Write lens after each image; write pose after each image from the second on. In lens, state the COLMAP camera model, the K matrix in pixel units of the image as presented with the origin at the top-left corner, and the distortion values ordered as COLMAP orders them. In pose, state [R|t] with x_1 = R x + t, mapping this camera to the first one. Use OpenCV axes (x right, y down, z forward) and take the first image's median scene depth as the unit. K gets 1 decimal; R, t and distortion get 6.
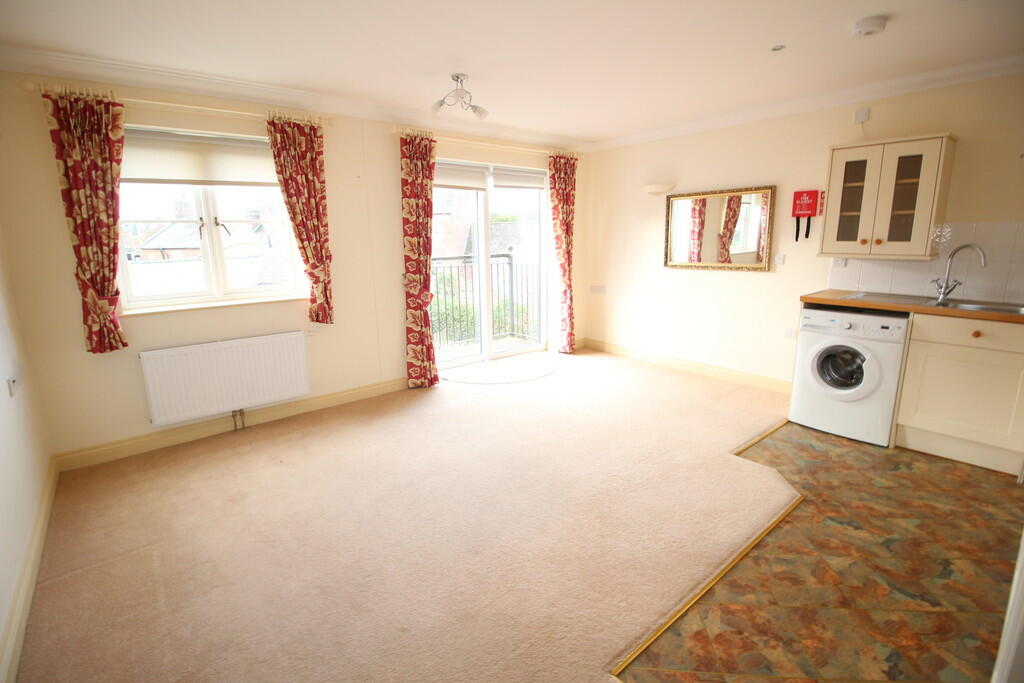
lens RADIAL K [[473.1, 0, 509.8], [0, 473.1, 330.4], [0, 0, 1]] dist [0.000052, -0.012728]
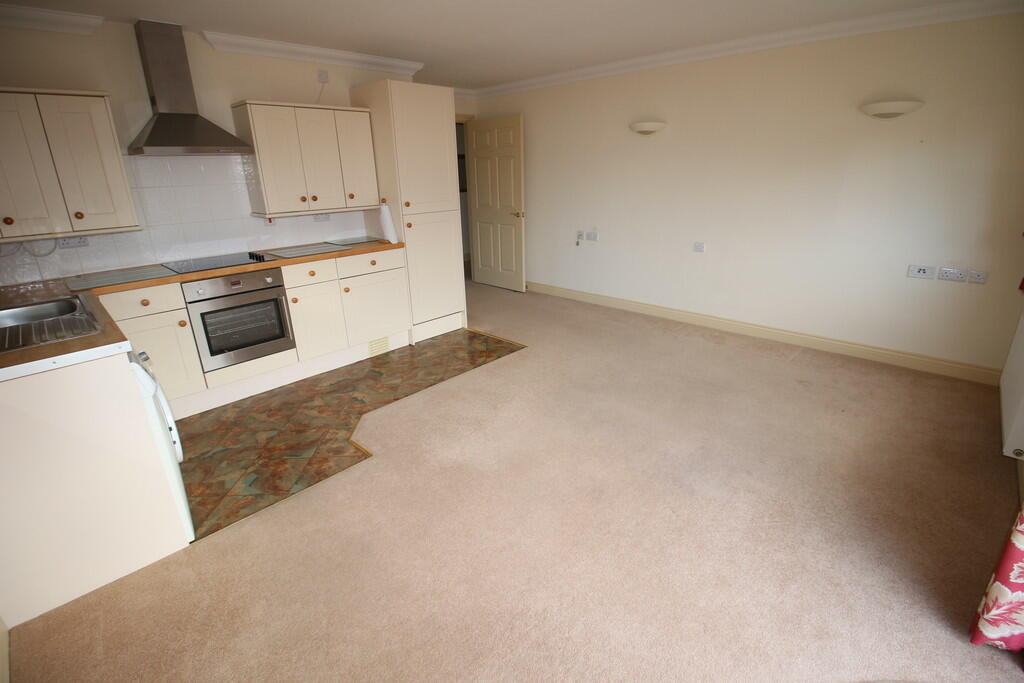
lens RADIAL K [[473.1, 0, 509.8], [0, 473.1, 330.4], [0, 0, 1]] dist [0.000052, -0.012728]
pose [[-0.993212, 0.072599, -0.090879, 0.271556], [0.016767, 0.862507, 0.505768, -0.361767], [0.115102, 0.500811, -0.857869, 1.600278]]
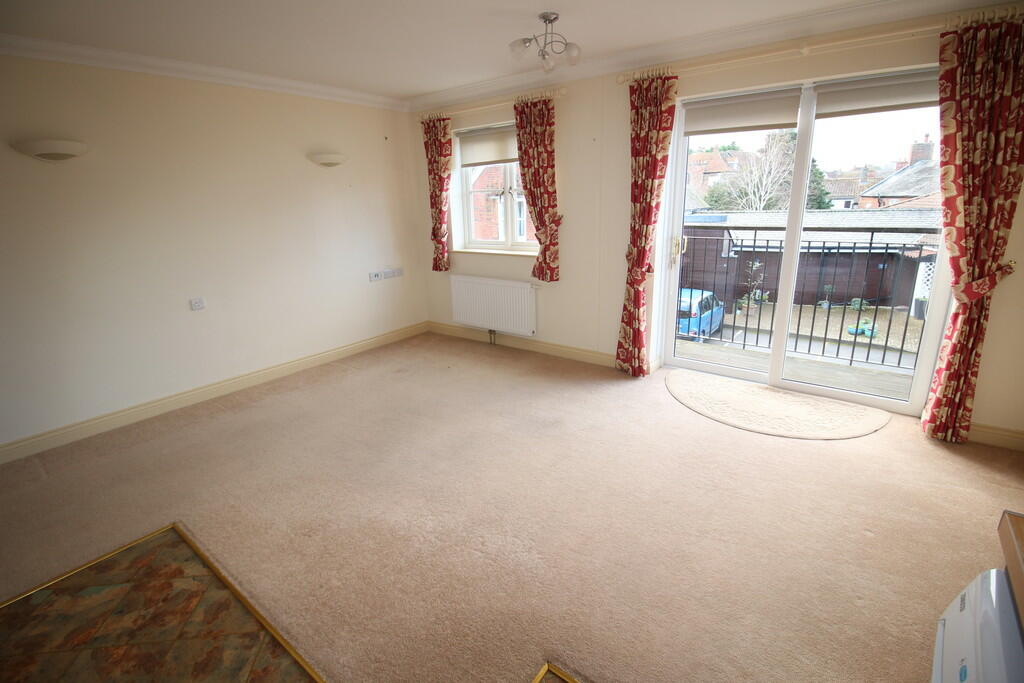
lens RADIAL K [[473.1, 0, 509.8], [0, 473.1, 330.4], [0, 0, 1]] dist [0.000052, -0.012728]
pose [[0.217157, 0.269323, -0.938248, 0.809835], [-0.164868, 0.957495, 0.236689, -0.183510], [0.962113, 0.103289, 0.252329, 0.766461]]
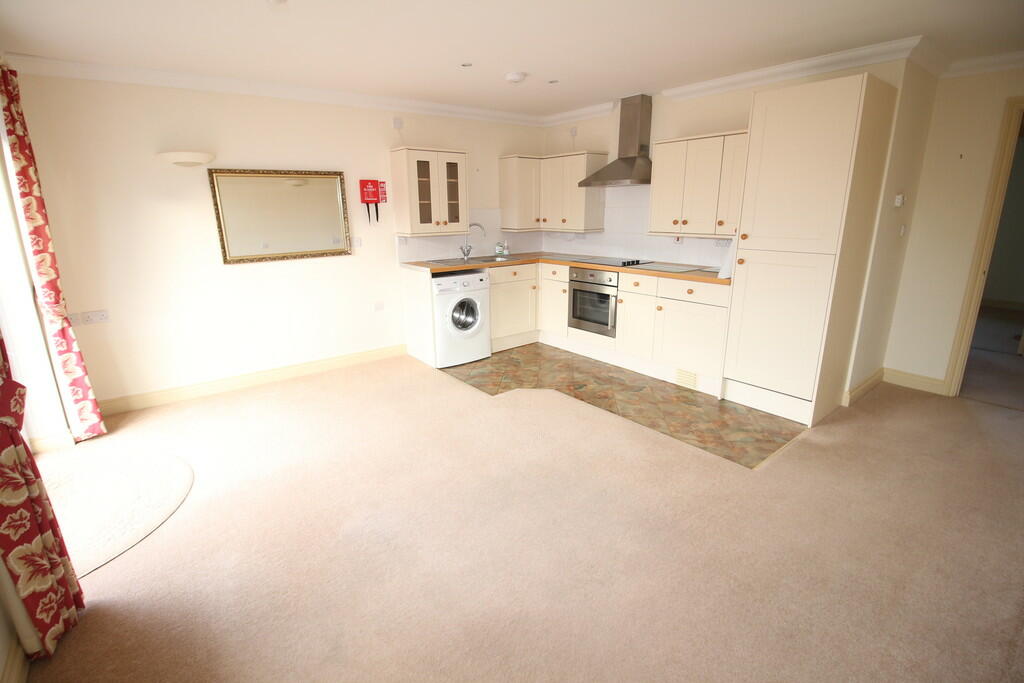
lens RADIAL K [[473.1, 0, 509.8], [0, 473.1, 330.4], [0, 0, 1]] dist [0.000052, -0.012728]
pose [[0.020941, -0.236756, 0.971344, -0.672063], [0.208388, 0.951251, 0.227366, -0.169578], [-0.977822, 0.197655, 0.069257, 0.802890]]
